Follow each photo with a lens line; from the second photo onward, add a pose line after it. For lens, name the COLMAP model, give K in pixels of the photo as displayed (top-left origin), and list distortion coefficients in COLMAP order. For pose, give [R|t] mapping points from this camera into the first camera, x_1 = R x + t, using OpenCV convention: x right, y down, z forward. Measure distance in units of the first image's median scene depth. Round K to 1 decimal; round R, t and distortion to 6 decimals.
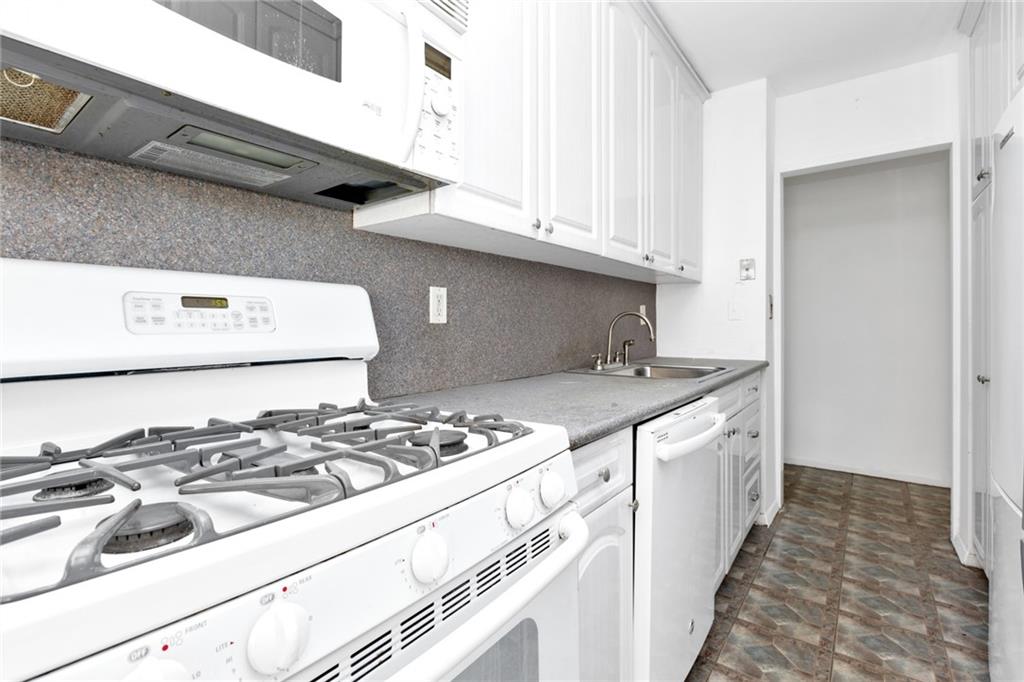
lens RADIAL K [[467.3, 0, 514.6], [0, 467.3, 321.5], [0, 0, 1]] dist [0.001042, -0.001561]
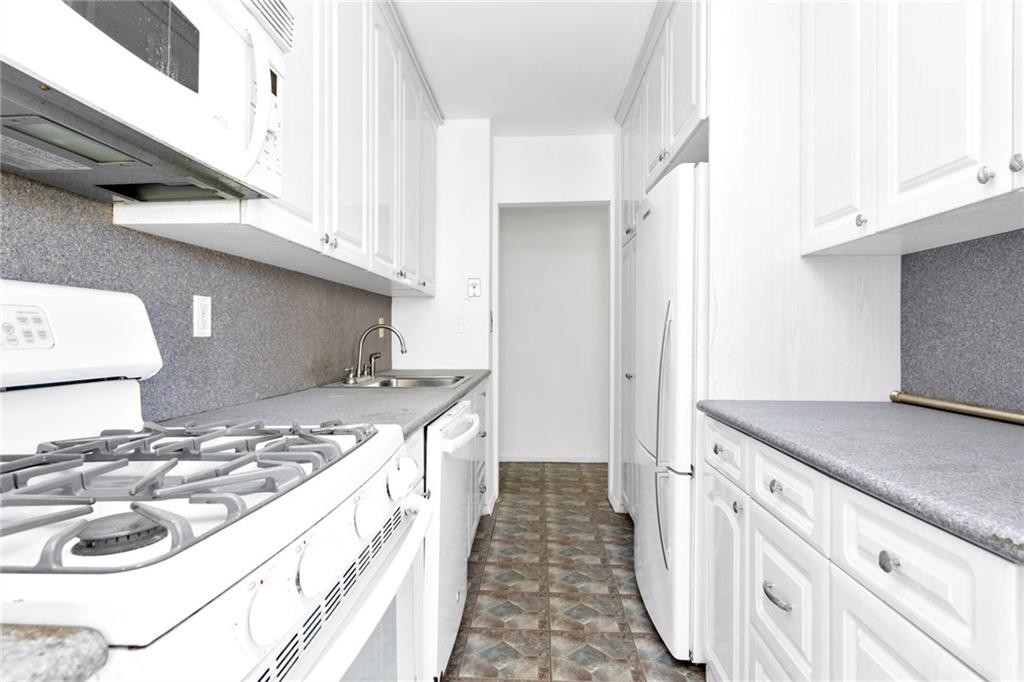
lens RADIAL K [[527.5, 0, 506.7], [0, 527.5, 335.9], [0, 0, 1]] dist [-0.002931, -0.000765]
pose [[0.832573, 0.000425, 0.553916, -0.217428], [-0.003213, 0.999987, 0.004062, -0.003592], [-0.553906, -0.005162, 0.832563, -0.139965]]
